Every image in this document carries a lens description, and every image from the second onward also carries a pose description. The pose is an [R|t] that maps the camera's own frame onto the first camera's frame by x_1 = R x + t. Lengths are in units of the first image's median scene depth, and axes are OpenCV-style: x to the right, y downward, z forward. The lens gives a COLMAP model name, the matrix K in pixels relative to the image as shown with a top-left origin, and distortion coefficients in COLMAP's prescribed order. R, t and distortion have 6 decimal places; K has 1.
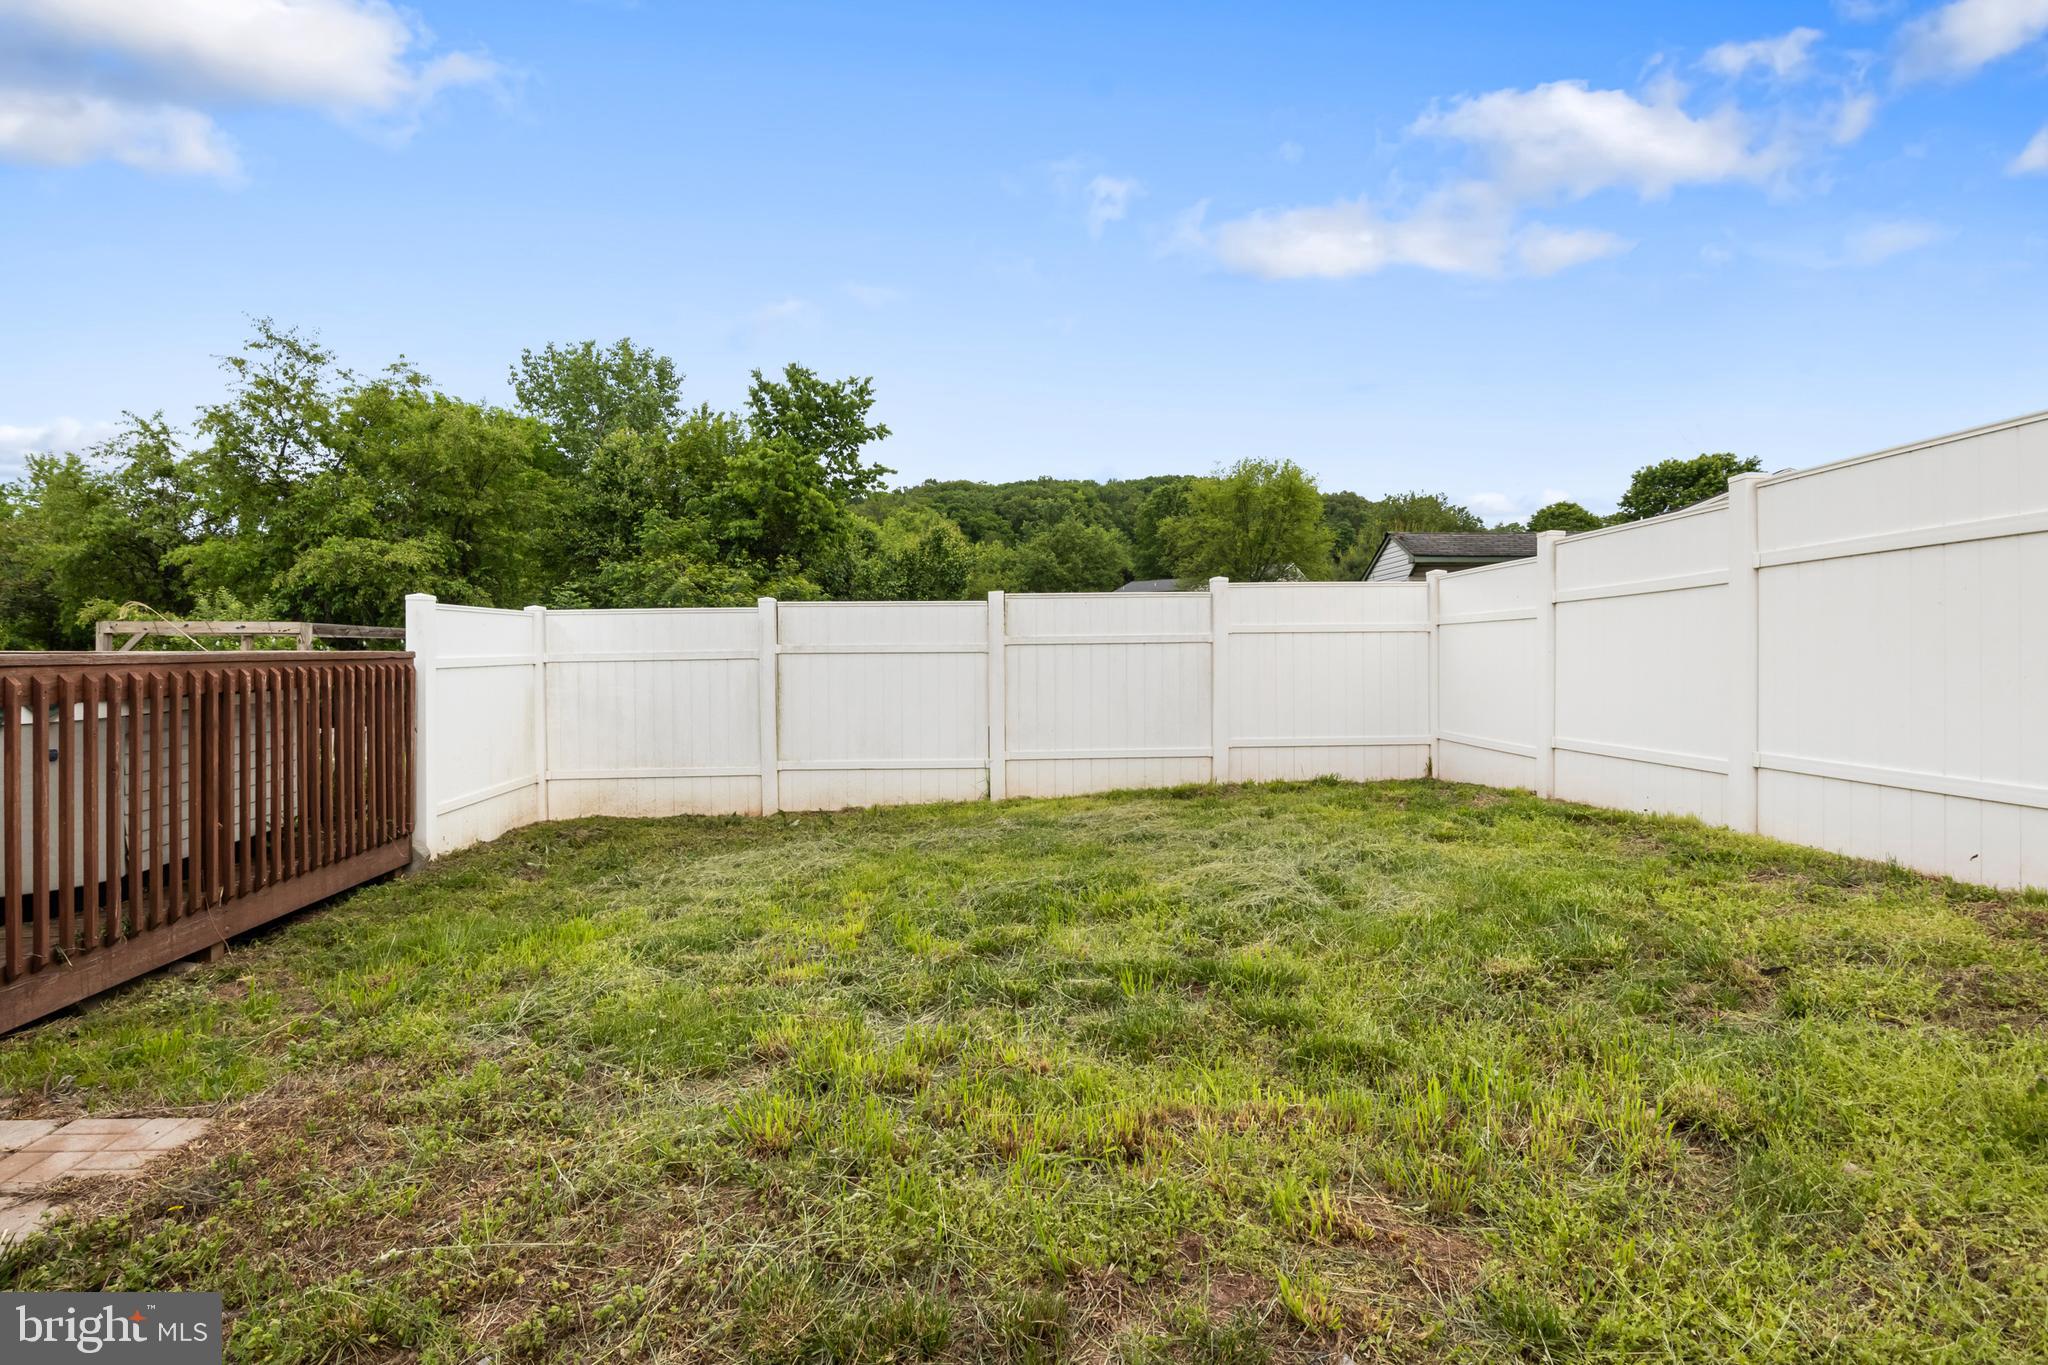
lens RADIAL K [[1052.5, 0, 1021.2], [0, 1052.5, 668.0], [0, 0, 1]] dist [-0.006823, 0.000127]
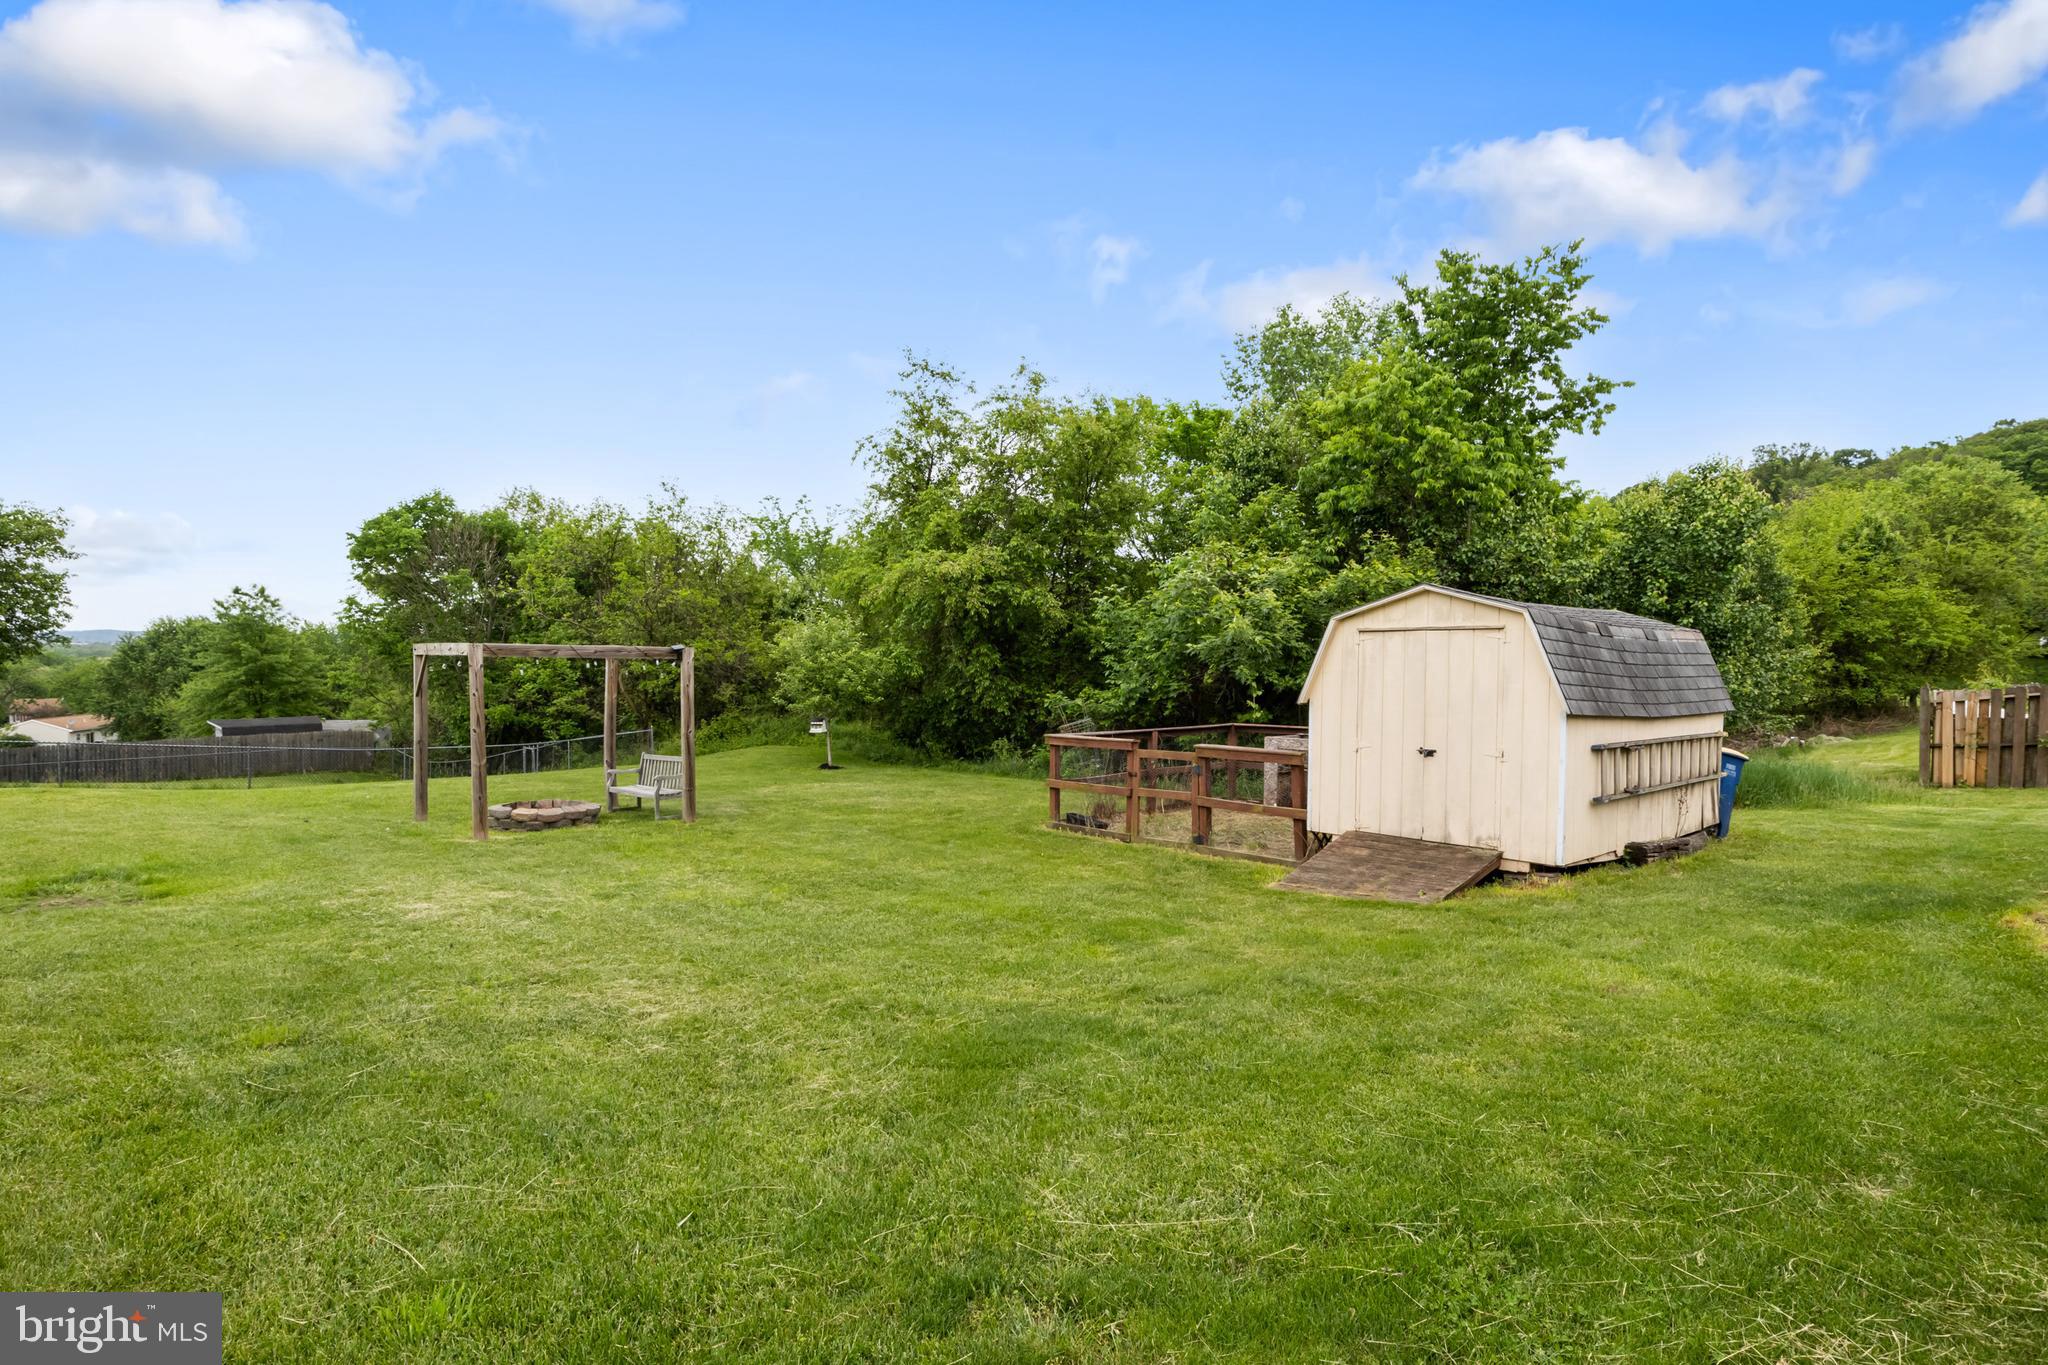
lens RADIAL K [[1052.5, 0, 1021.2], [0, 1052.5, 668.0], [0, 0, 1]] dist [-0.006823, 0.000127]
pose [[0.661657, 0.009512, -0.749746, 0.048921], [-0.013813, 0.999904, 0.000496, -0.006368], [0.749679, 0.010028, 0.661725, 0.148148]]
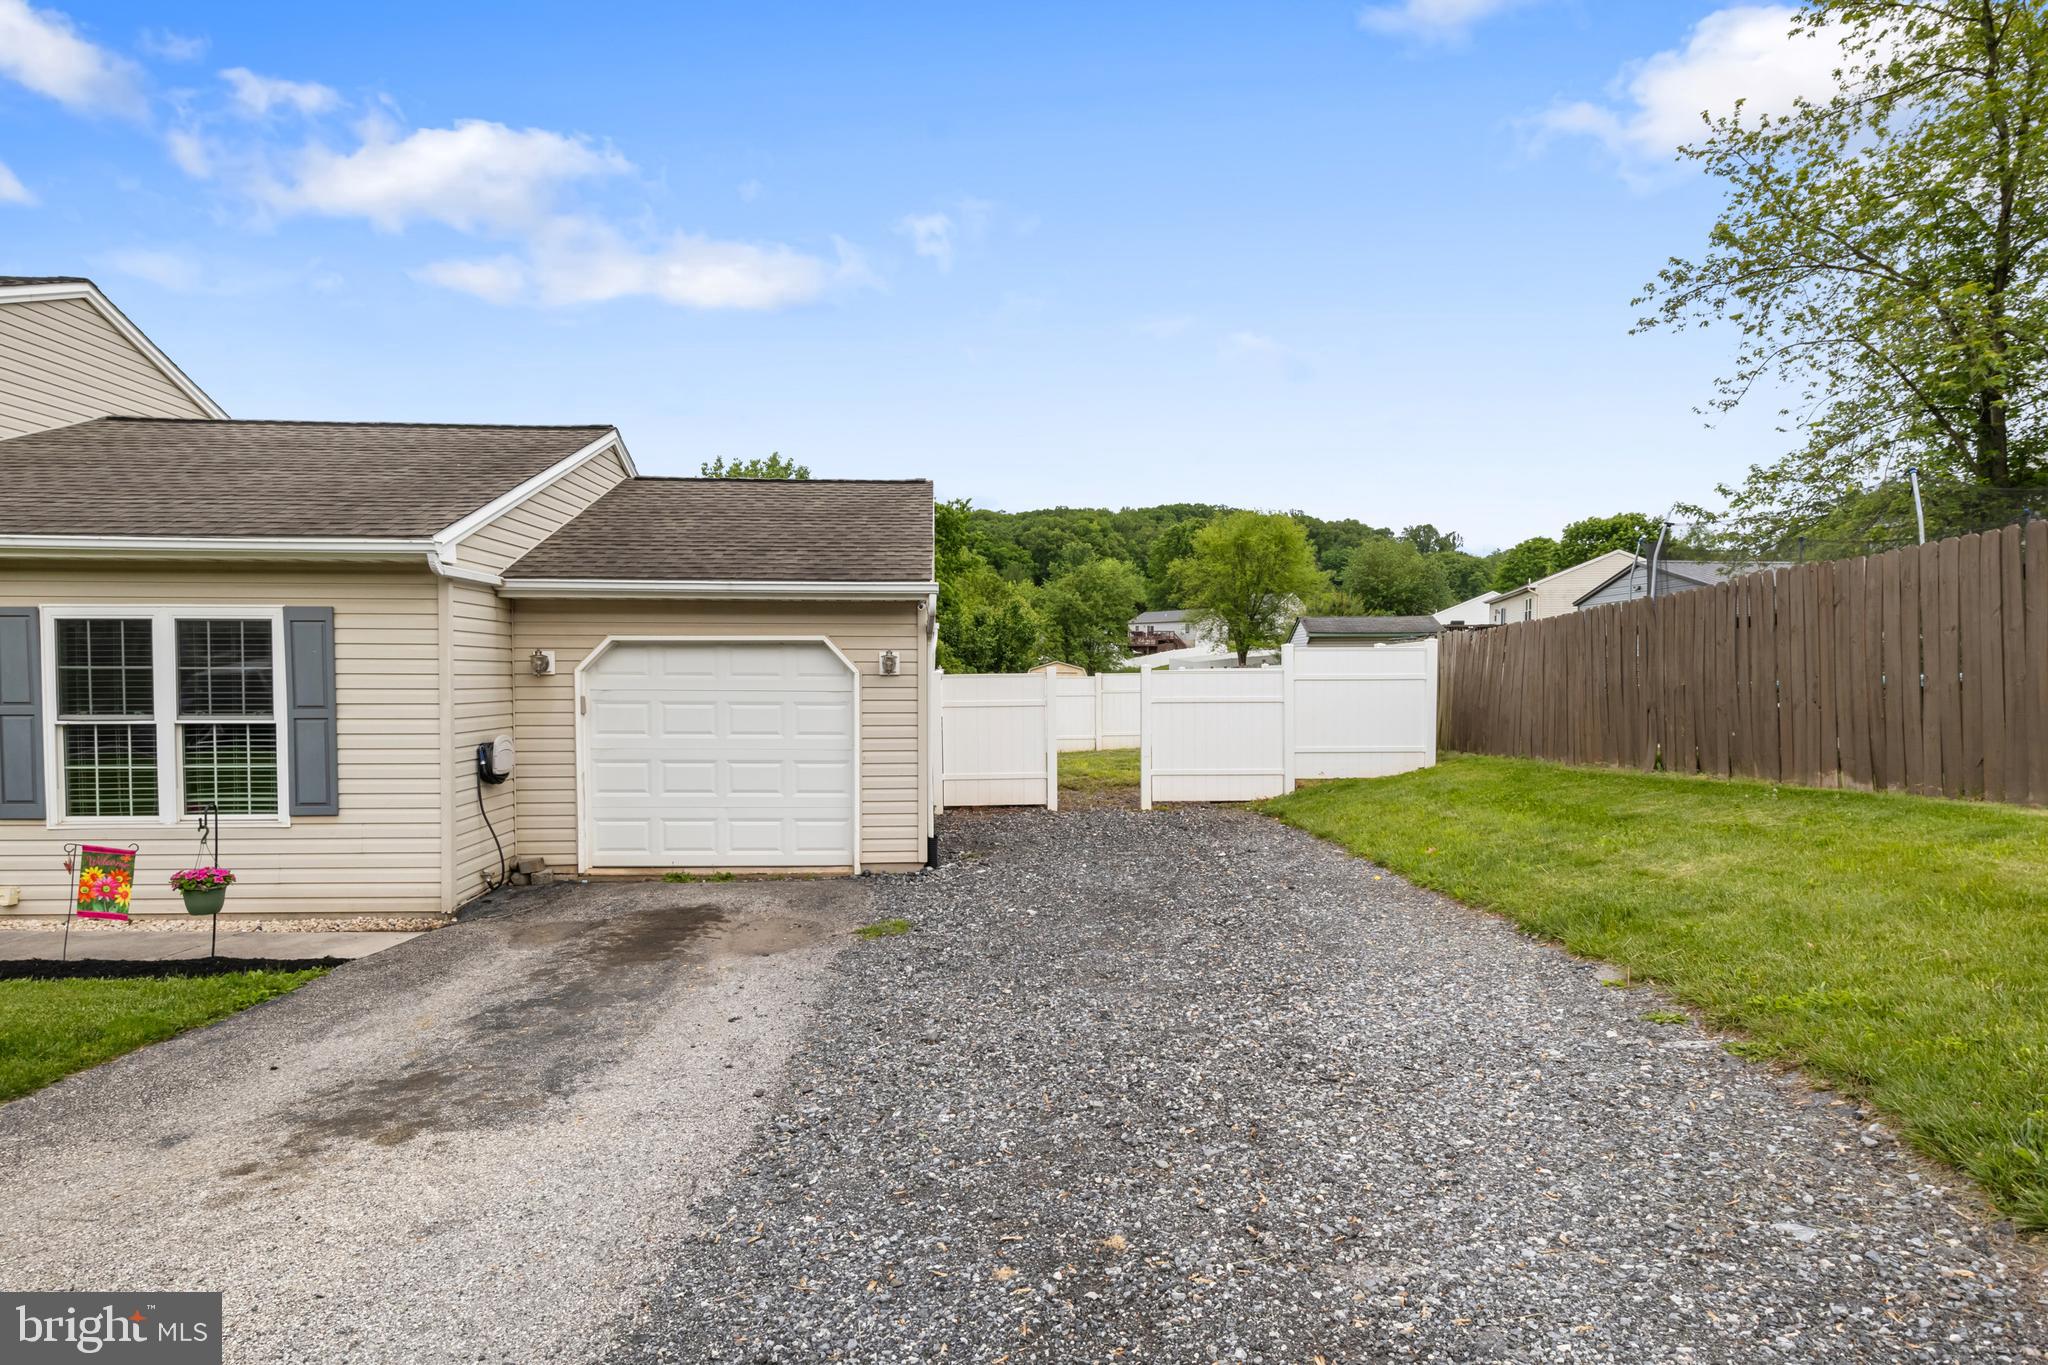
lens RADIAL K [[1052.5, 0, 1021.2], [0, 1052.5, 668.0], [0, 0, 1]] dist [-0.006823, 0.000127]
pose [[0.999922, -0.002943, -0.012142, -0.016287], [0.002712, 0.999816, -0.018975, -0.003179], [0.012195, 0.018941, 0.999746, -0.147167]]
